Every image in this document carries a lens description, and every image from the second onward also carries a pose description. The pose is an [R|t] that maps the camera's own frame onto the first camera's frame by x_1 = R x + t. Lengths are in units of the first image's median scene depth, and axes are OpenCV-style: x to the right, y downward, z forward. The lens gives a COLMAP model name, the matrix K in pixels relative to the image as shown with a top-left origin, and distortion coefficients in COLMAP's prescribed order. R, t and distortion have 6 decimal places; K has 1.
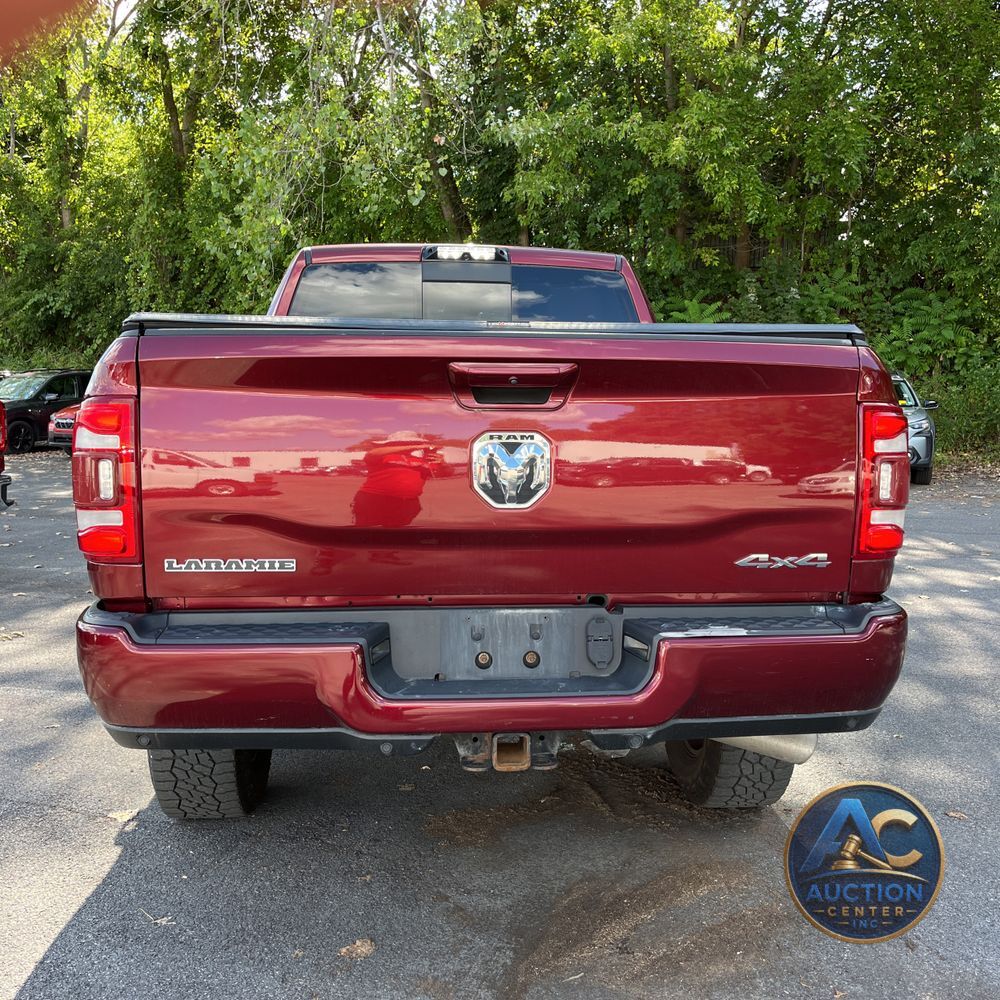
lens RADIAL K [[998.7, 0, 512.5], [0, 998.7, 494.2], [0, 0, 1]] dist [0.041114, -0.030262]
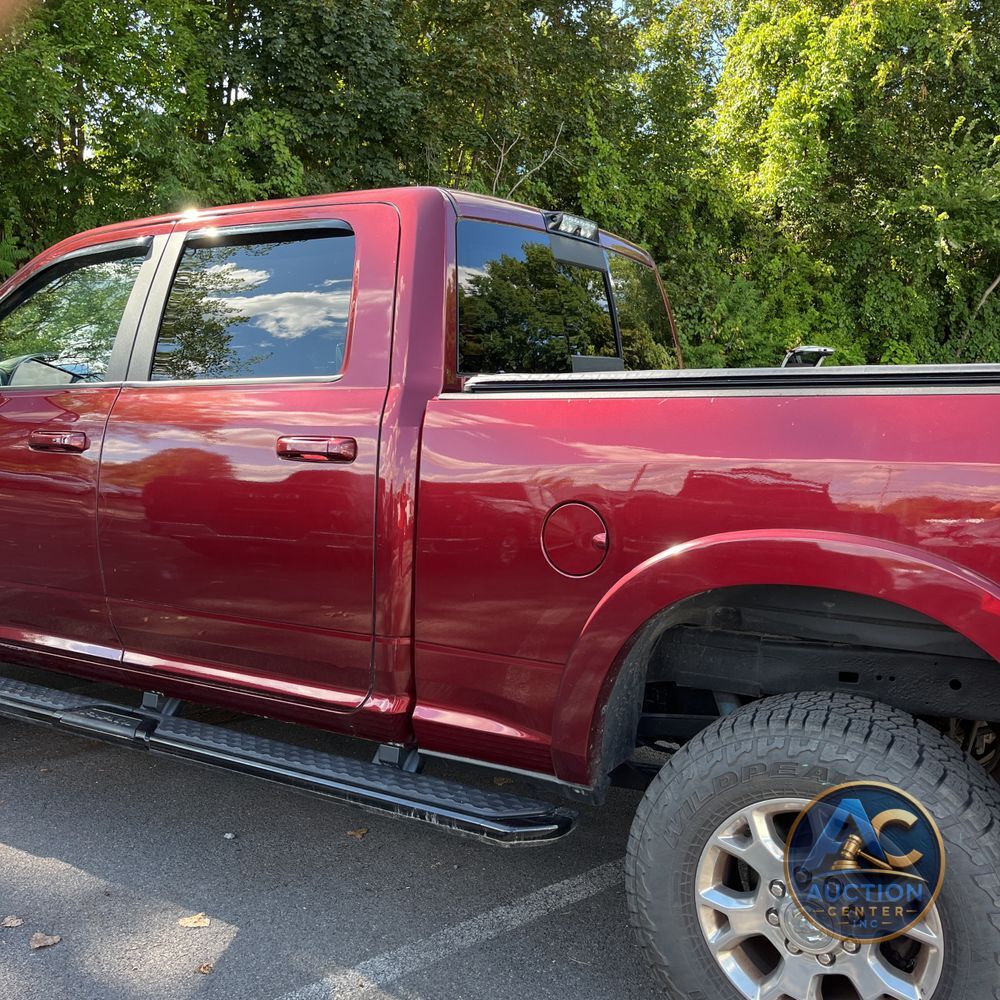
lens RADIAL K [[1017.4, 0, 500.3], [0, 1017.4, 492.5], [0, 0, 1]] dist [0.004863, 0.029831]
pose [[0.590536, -0.088765, 0.802115, -0.709923], [0.070108, 0.995818, 0.058586, -0.091914], [-0.803960, 0.021637, 0.594289, 0.599577]]
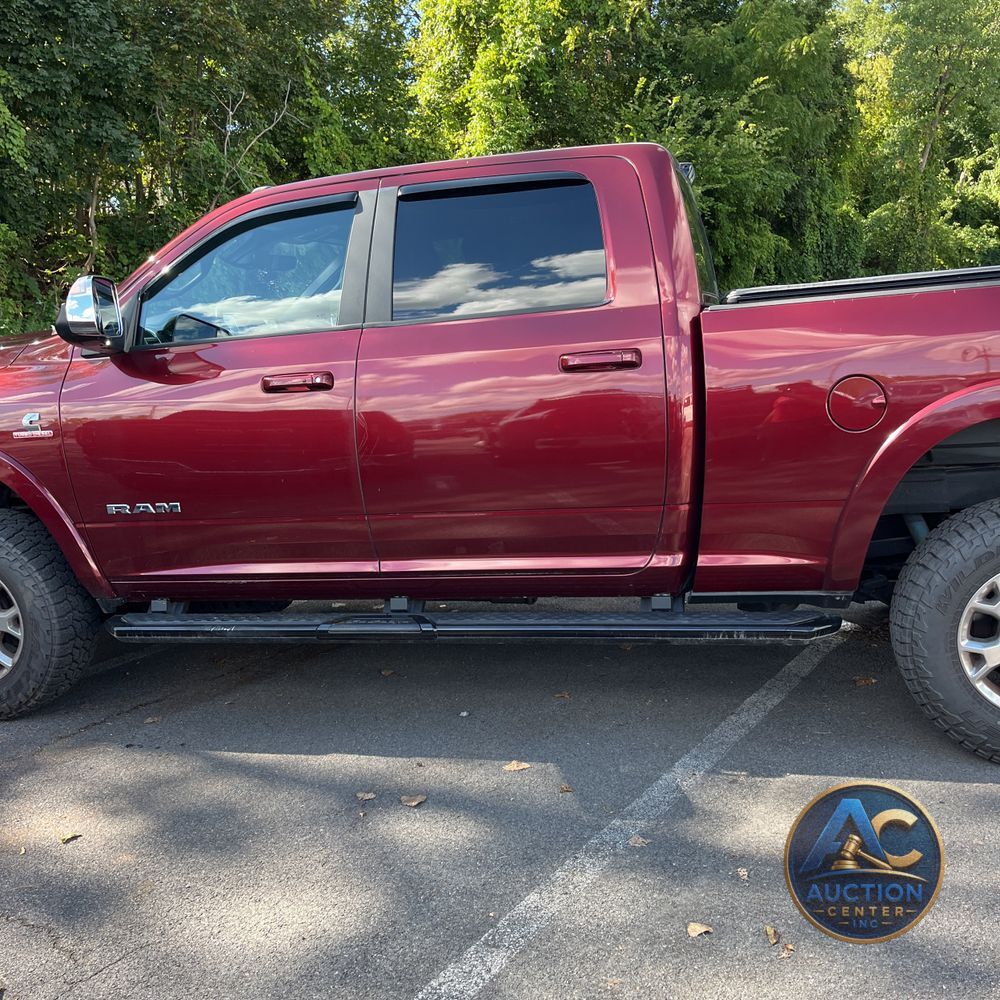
lens RADIAL K [[1007.3, 0, 500.0], [0, 1007.3, 500.0], [0, 0, 1]] dist [0.051746, -0.065331]
pose [[0.318759, -0.175100, 0.931522, -1.017115], [0.147939, 0.979934, 0.133577, -0.099807], [-0.936220, 0.095229, 0.338266, 0.880582]]
